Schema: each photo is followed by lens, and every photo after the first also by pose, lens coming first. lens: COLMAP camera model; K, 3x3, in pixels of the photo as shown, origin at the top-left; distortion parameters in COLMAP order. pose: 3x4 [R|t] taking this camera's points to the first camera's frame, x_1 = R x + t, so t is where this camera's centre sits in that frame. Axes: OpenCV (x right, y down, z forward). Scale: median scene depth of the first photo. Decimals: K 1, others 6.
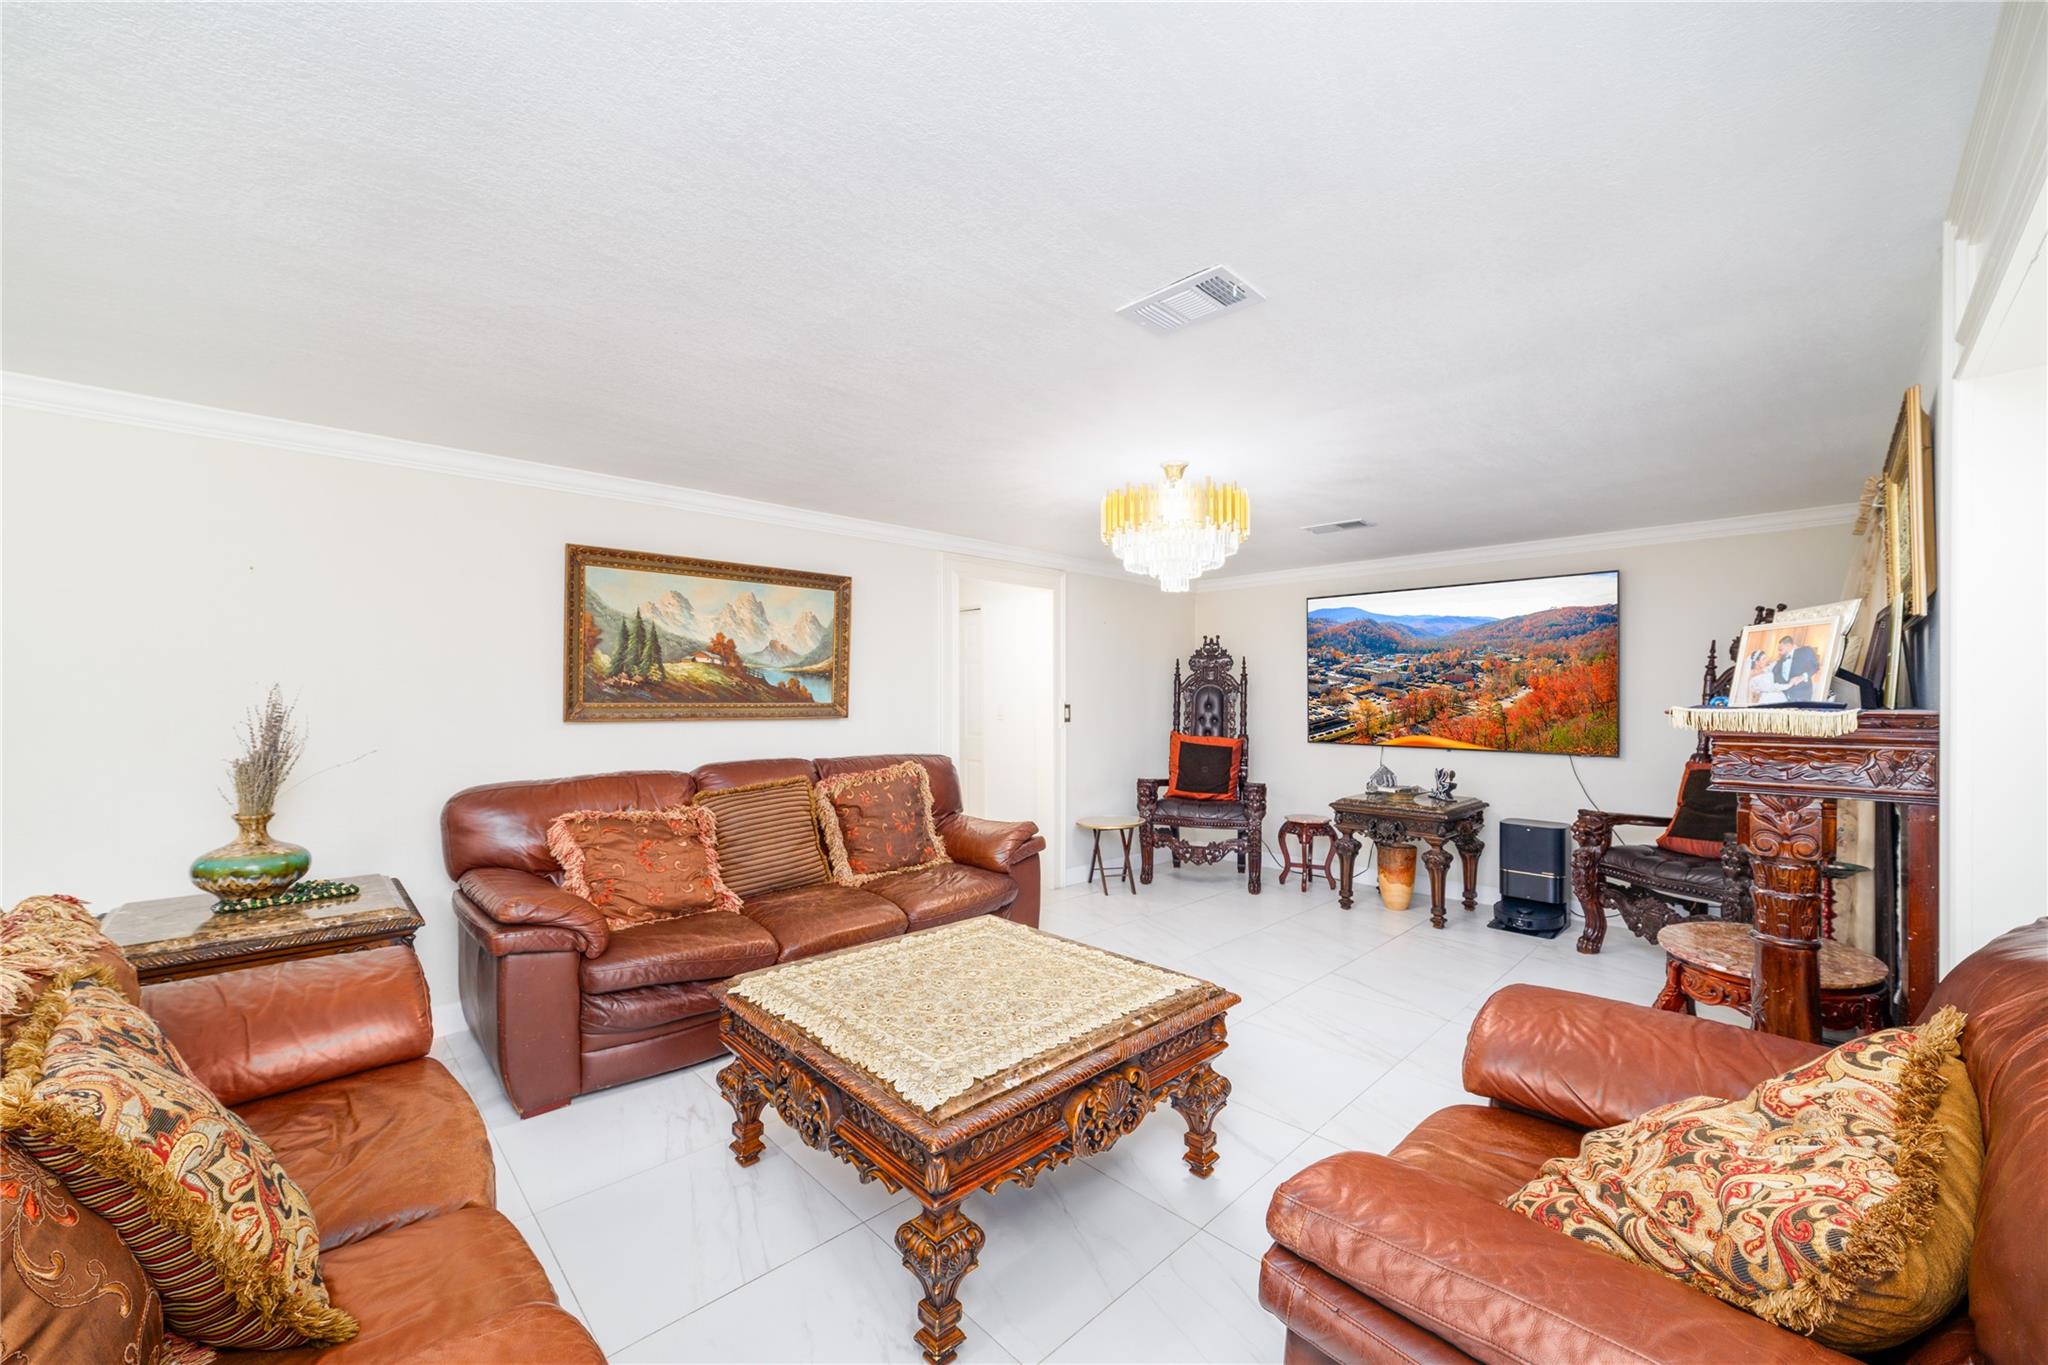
lens RADIAL K [[801.4, 0, 1025.0], [0, 801.4, 700.0], [0, 0, 1]] dist [-0.001972, -0.000074]
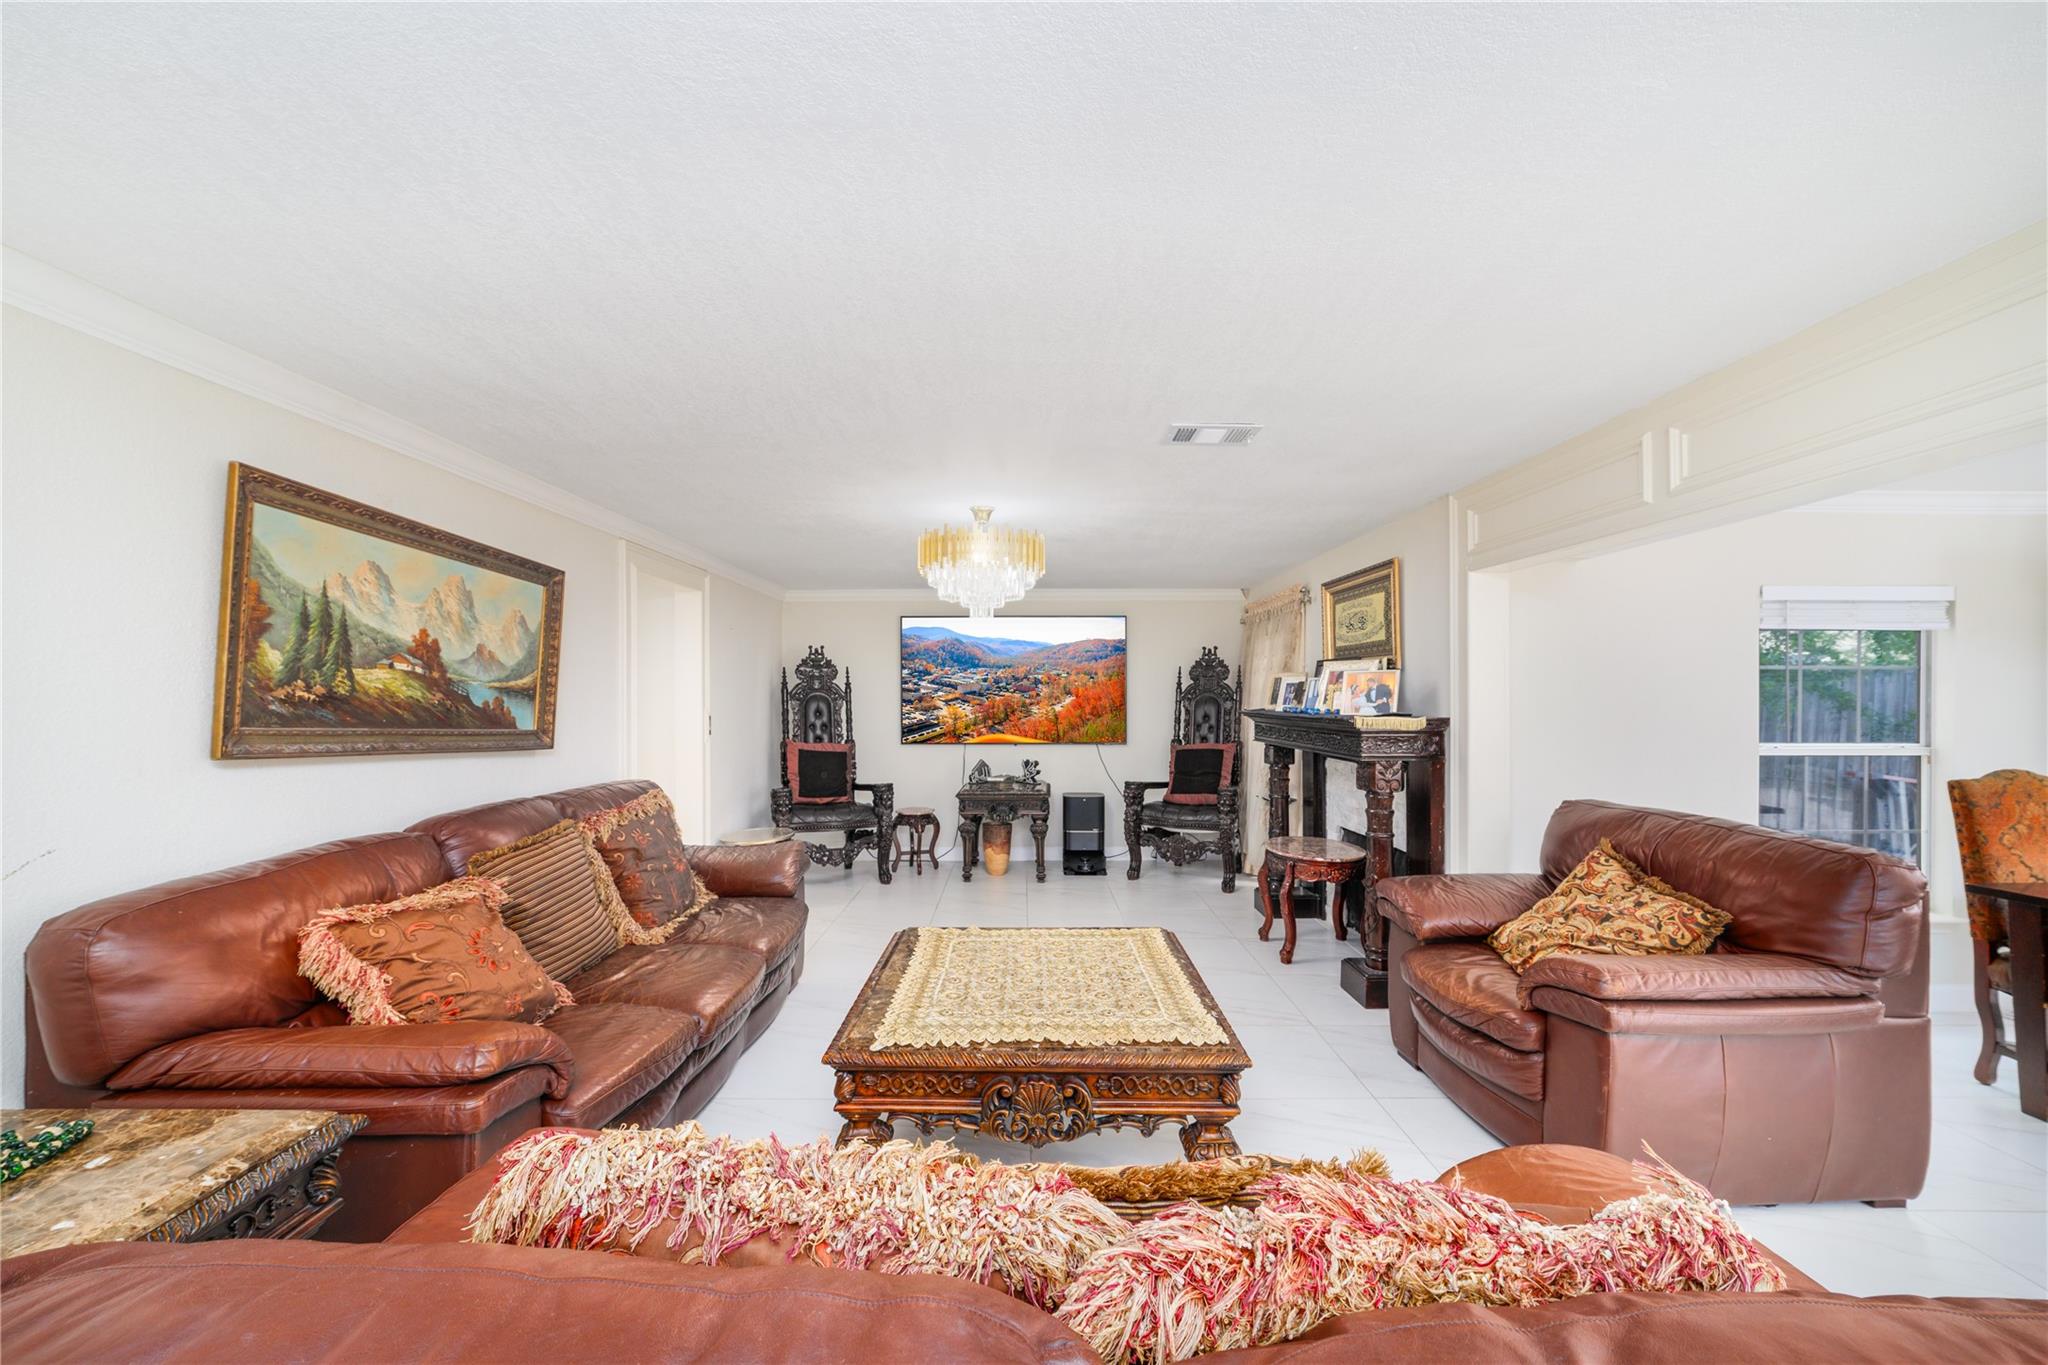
lens RADIAL K [[801.4, 0, 1025.0], [0, 801.4, 700.0], [0, 0, 1]] dist [-0.001972, -0.000074]
pose [[0.698327, -0.009731, 0.715712, -0.395104], [0.008473, 0.999950, 0.005328, -0.016181], [-0.715728, 0.002344, 0.698375, 0.103757]]
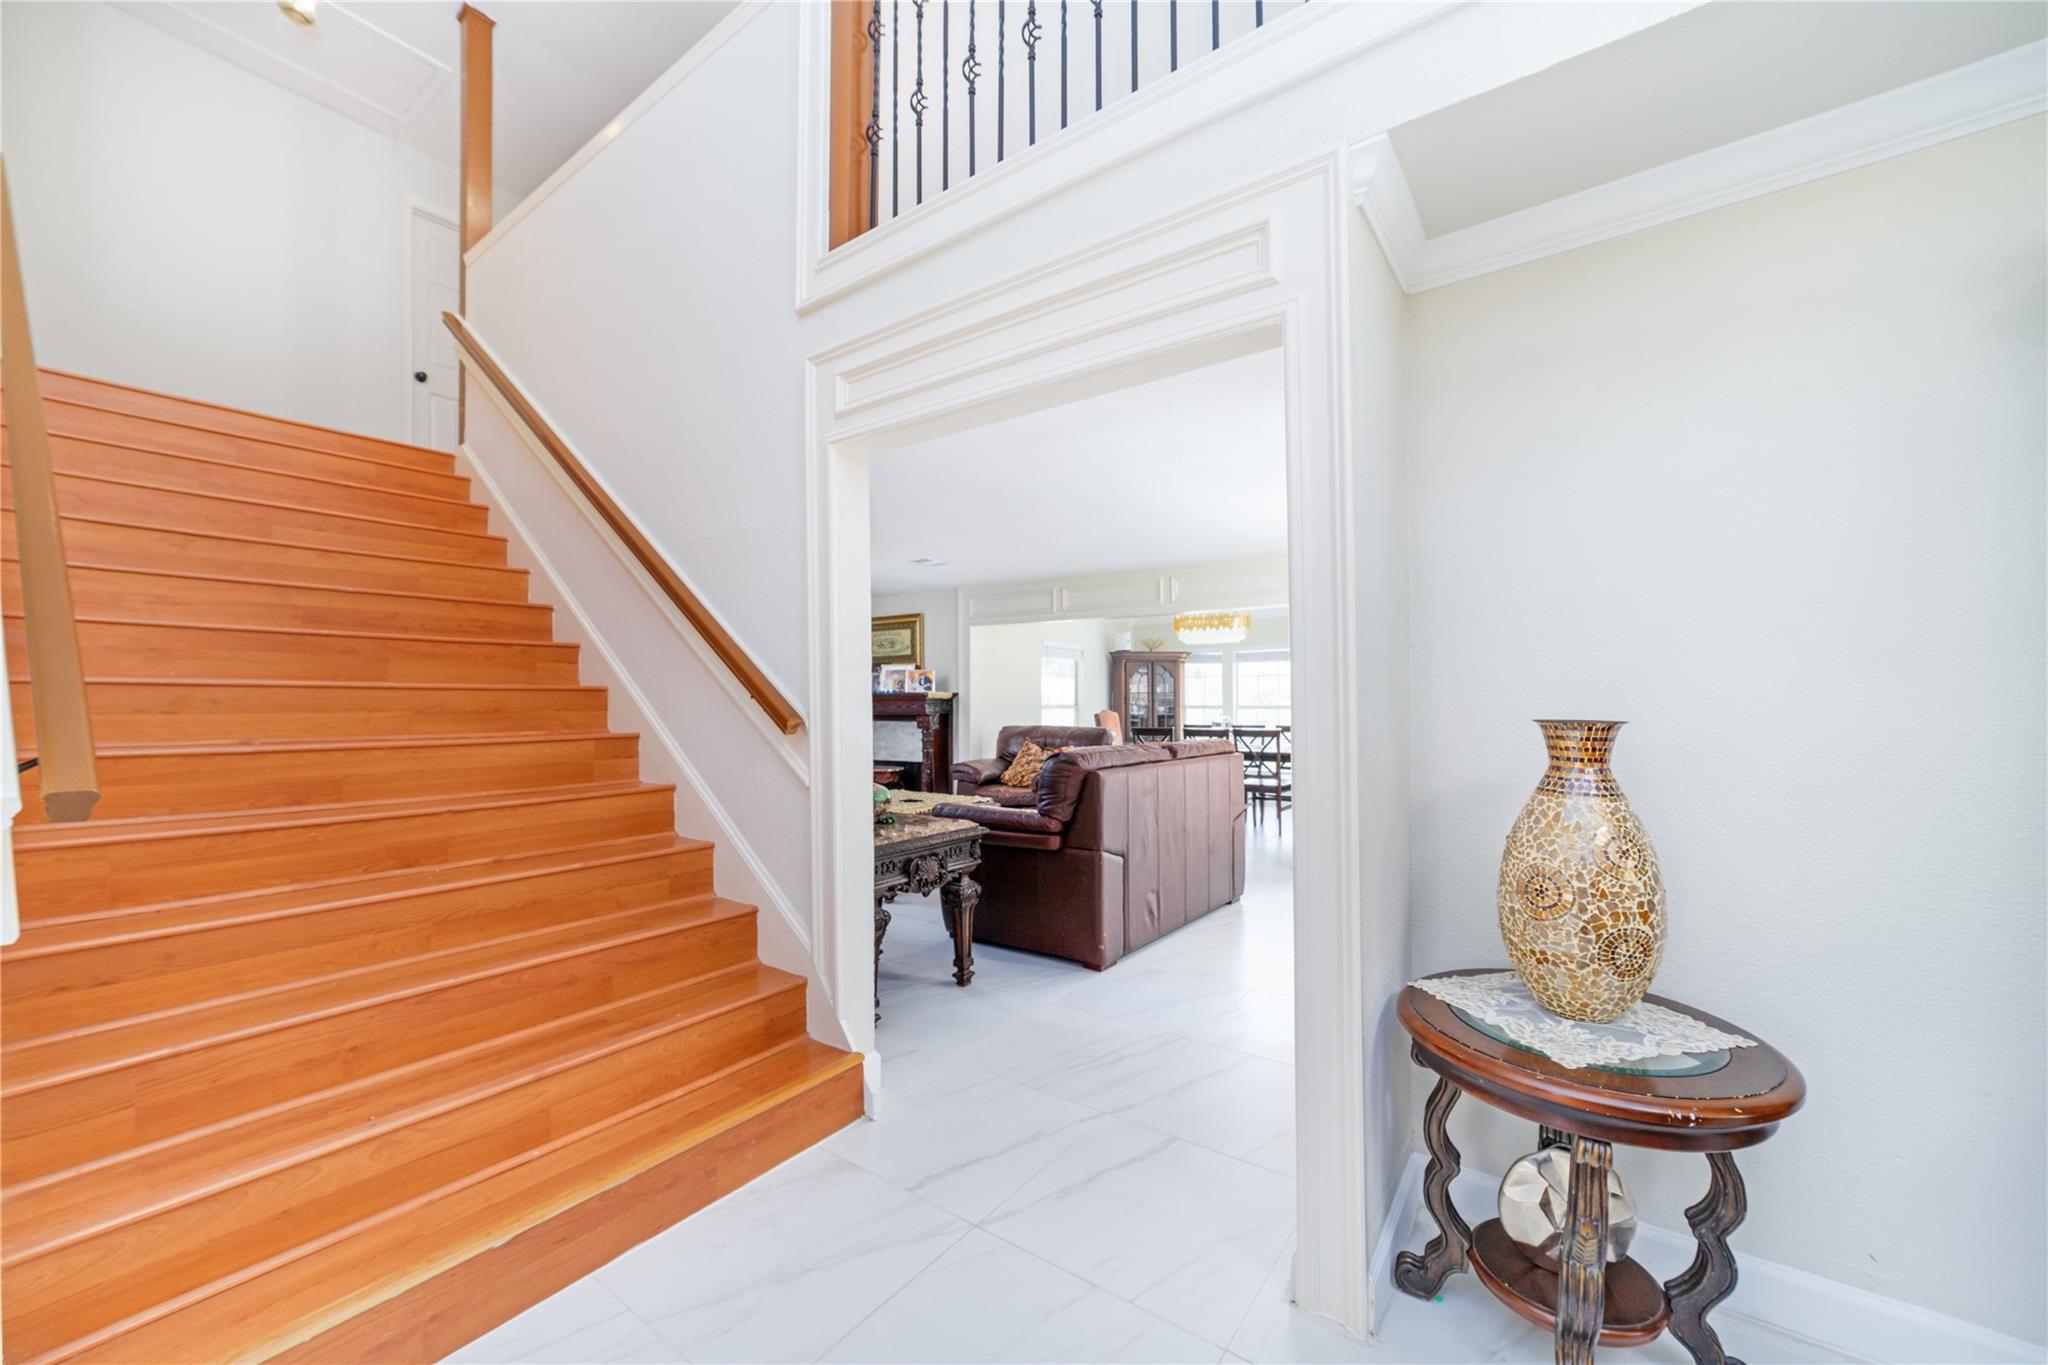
lens RADIAL K [[801.4, 0, 1025.0], [0, 801.4, 700.0], [0, 0, 1]] dist [-0.001972, -0.000074]
pose [[-0.150773, 0.000155, 0.988568, -1.133955], [0.004524, 0.999990, 0.000533, 0.019631], [-0.988558, 0.004552, -0.150773, 0.424343]]
